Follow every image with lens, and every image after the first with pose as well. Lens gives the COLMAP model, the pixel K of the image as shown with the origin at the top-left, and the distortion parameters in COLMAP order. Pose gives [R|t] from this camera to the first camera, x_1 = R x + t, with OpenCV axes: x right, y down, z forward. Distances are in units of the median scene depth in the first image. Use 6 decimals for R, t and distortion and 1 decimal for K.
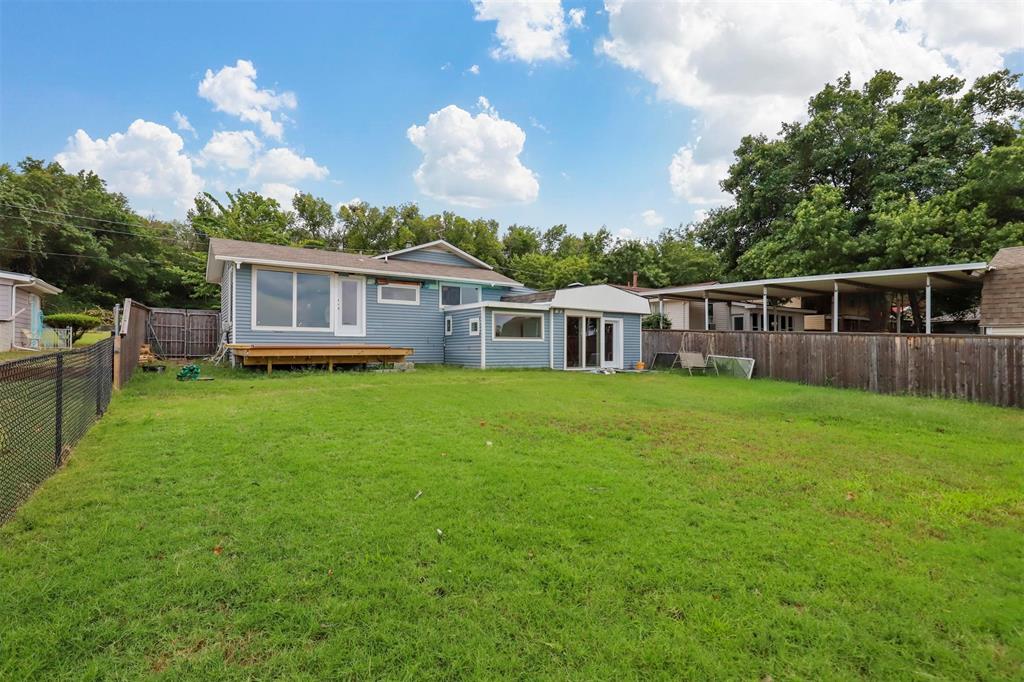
lens RADIAL K [[479.0, 0, 510.8], [0, 479.0, 330.0], [0, 0, 1]] dist [0.010835, -0.000790]
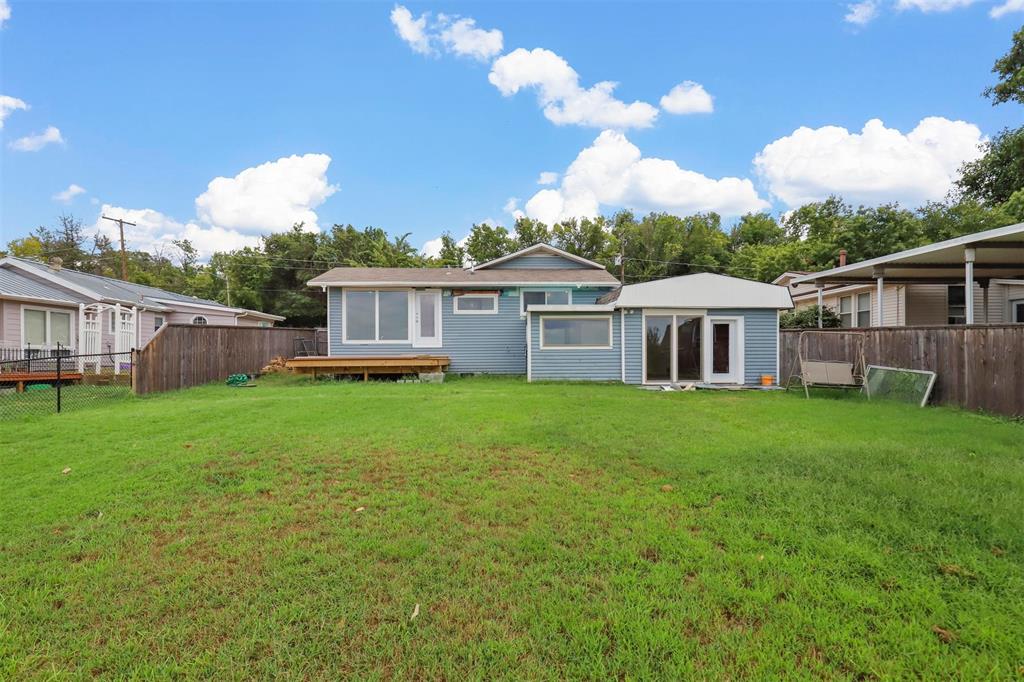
lens RADIAL K [[468.5, 0, 507.0], [0, 468.5, 347.7], [0, 0, 1]] dist [0.003741, -0.000516]
pose [[0.850121, -0.018906, -0.526248, 0.323800], [0.027853, 0.999571, 0.009083, 0.008347], [0.525850, -0.022379, 0.850283, 0.206070]]
